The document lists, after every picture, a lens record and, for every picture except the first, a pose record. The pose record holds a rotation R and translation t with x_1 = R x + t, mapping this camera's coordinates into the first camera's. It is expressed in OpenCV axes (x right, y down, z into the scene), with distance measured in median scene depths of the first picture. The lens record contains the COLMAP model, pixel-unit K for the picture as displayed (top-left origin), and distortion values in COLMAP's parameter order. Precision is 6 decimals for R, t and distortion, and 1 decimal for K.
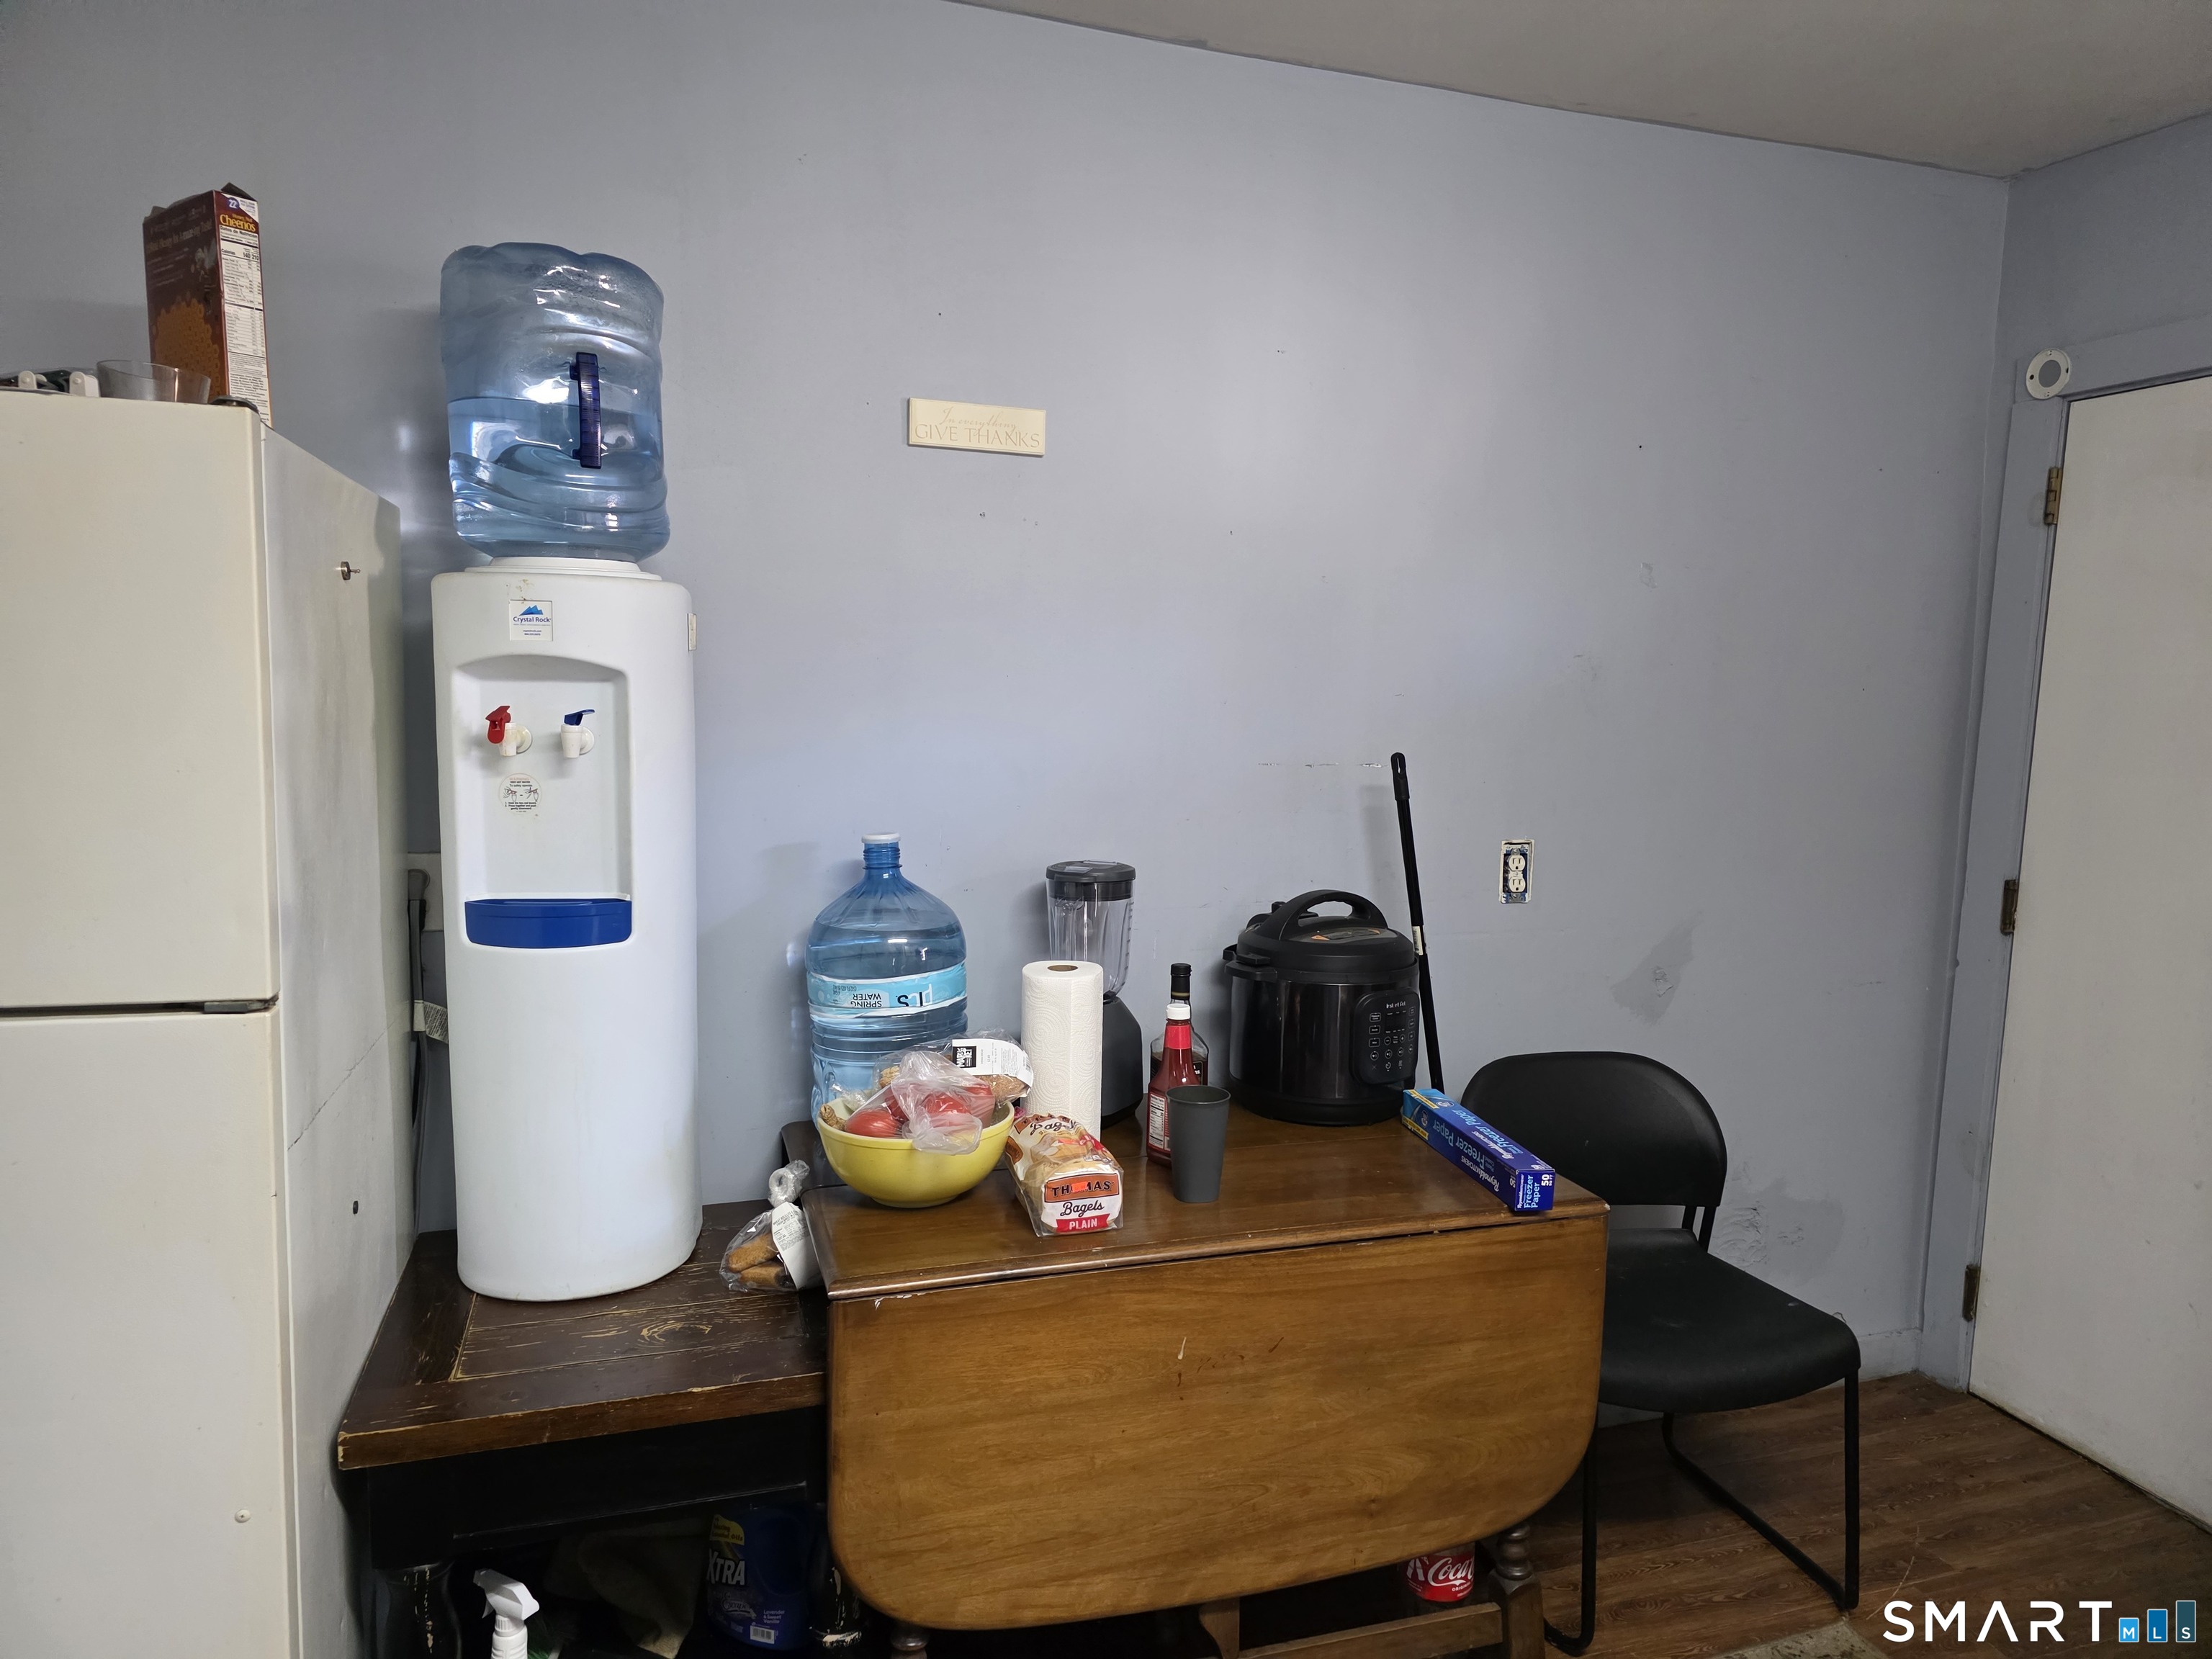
lens RADIAL K [[1473.7, 0, 1133.8], [0, 1473.7, 849.6], [0, 0, 1]] dist [0.065246, -0.074543]
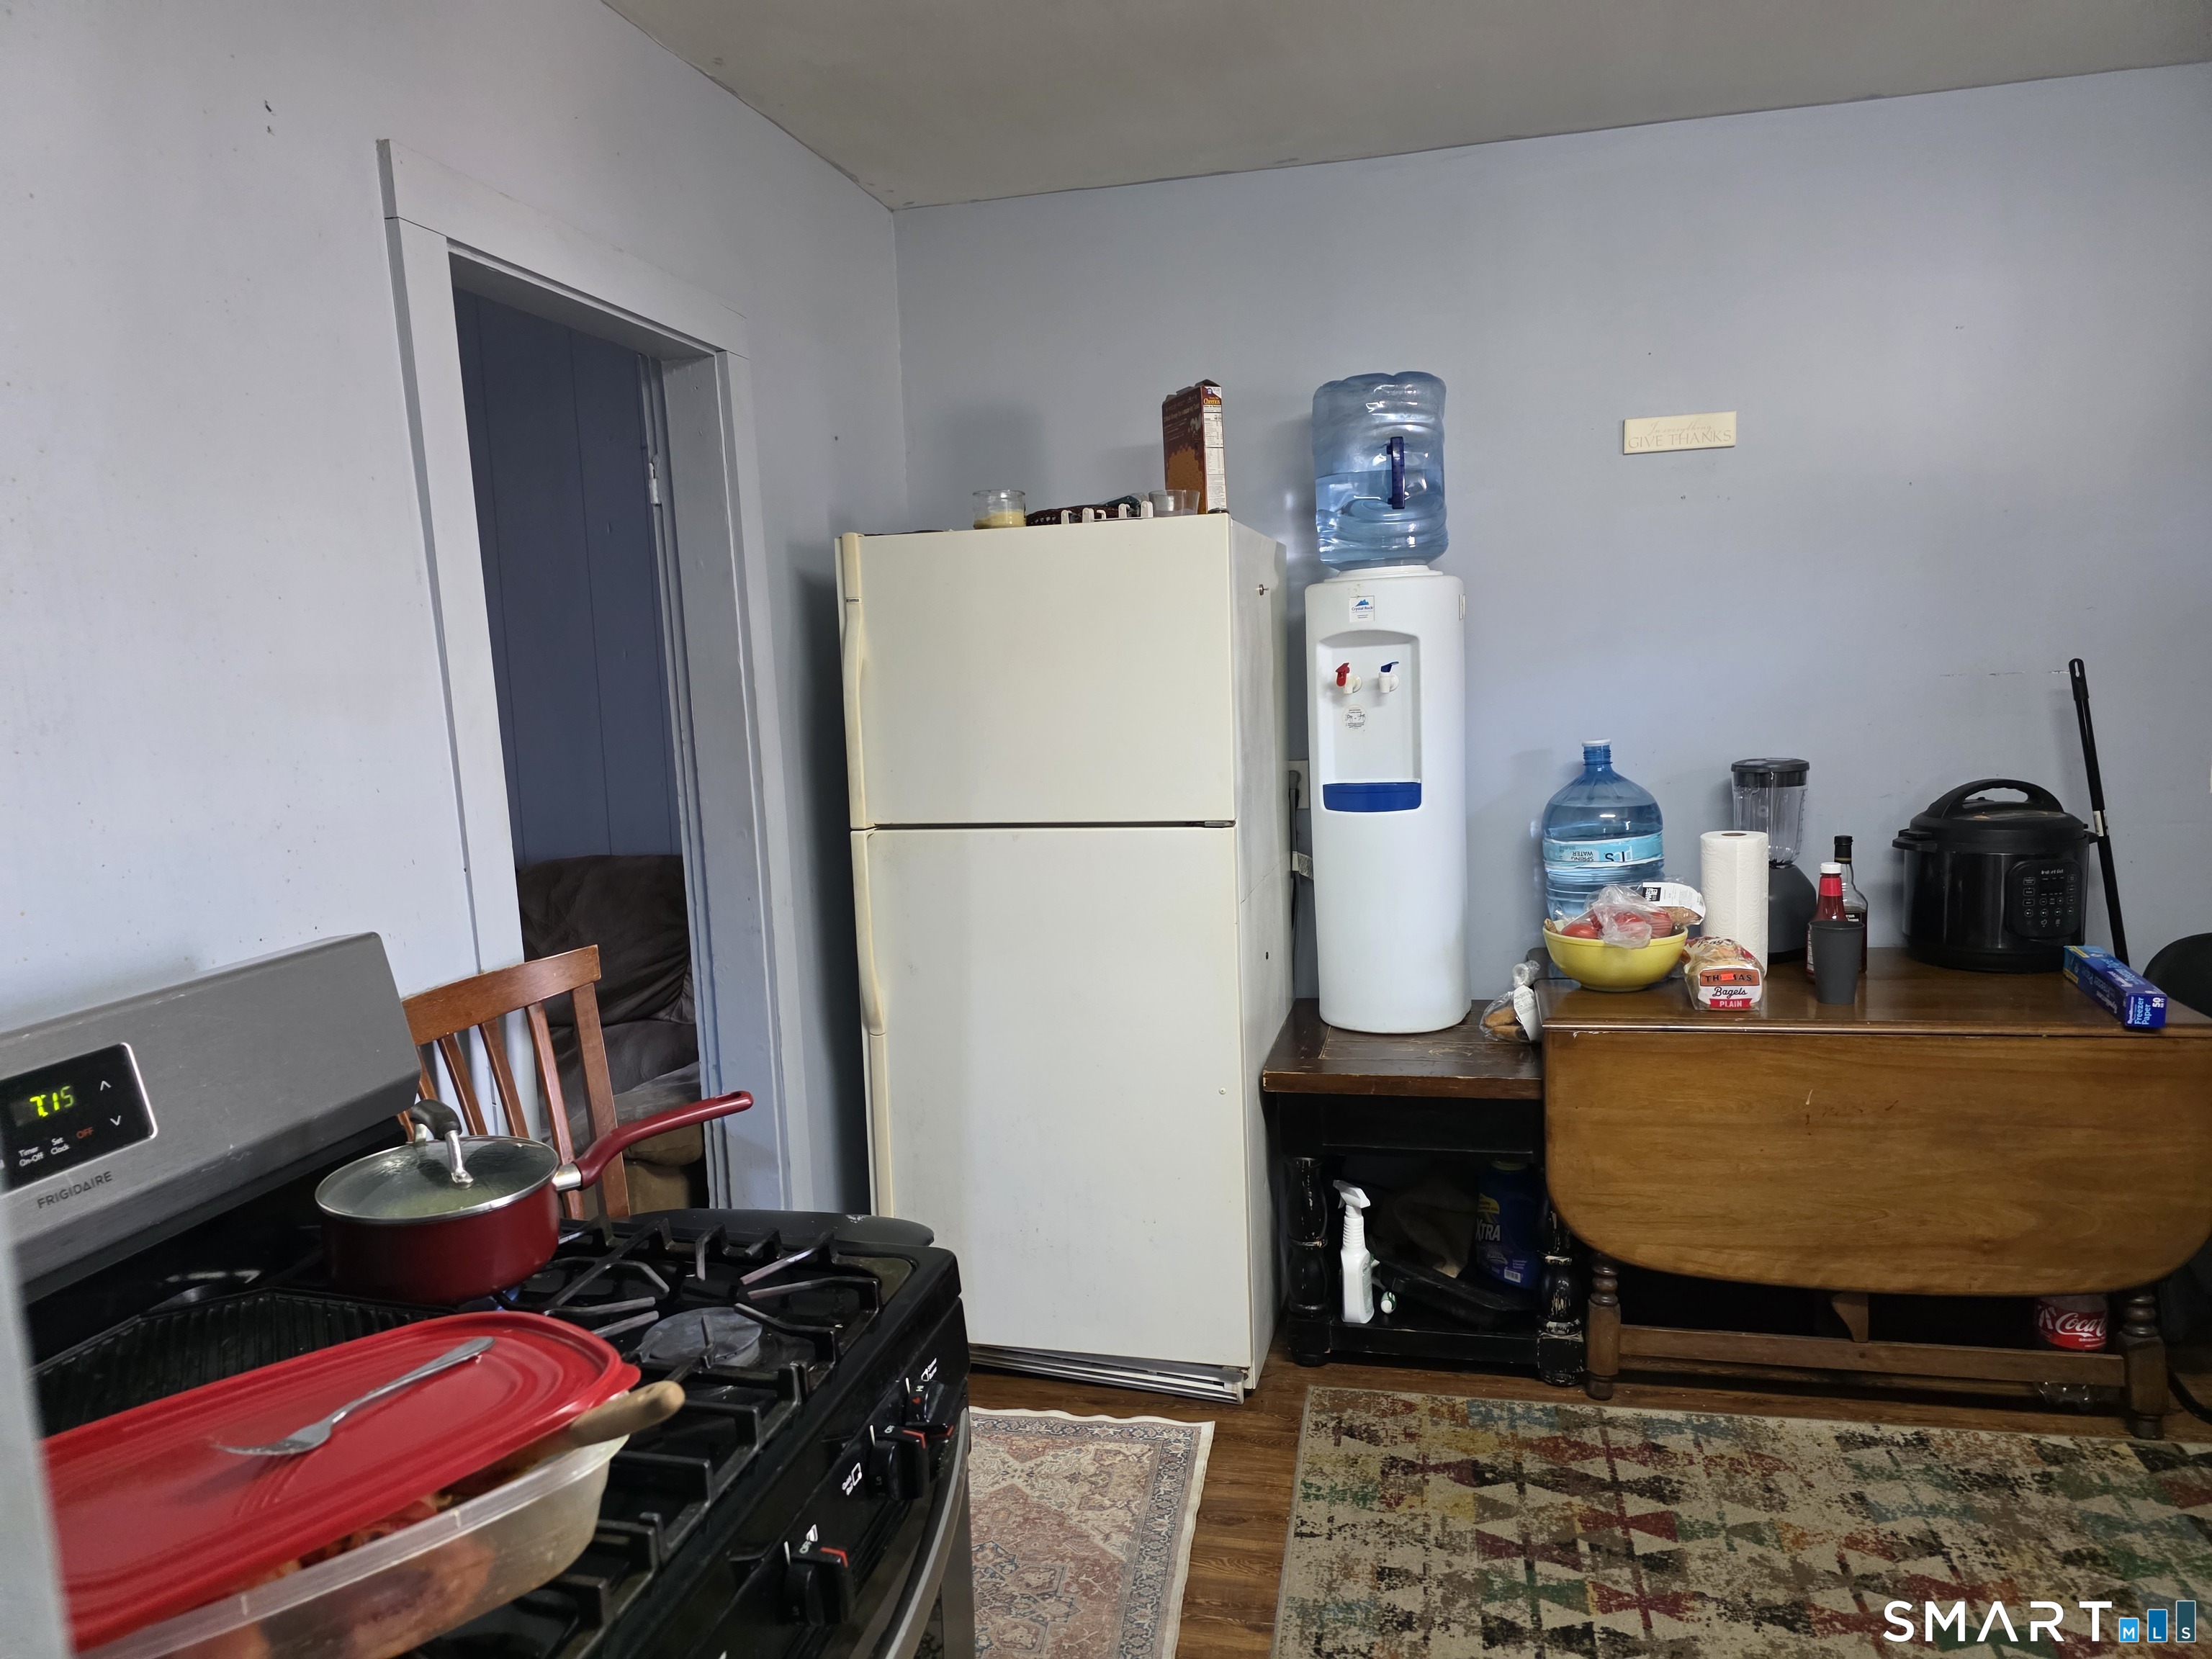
lens RADIAL K [[1477.1, 0, 1106.0], [0, 1477.1, 829.5], [0, 0, 1]] dist [0.095967, -0.080250]
pose [[0.850413, 0.001764, -0.526113, 0.200856], [0.003001, 0.999962, 0.008204, 0.069527], [0.526108, -0.008556, 0.850375, -0.503345]]
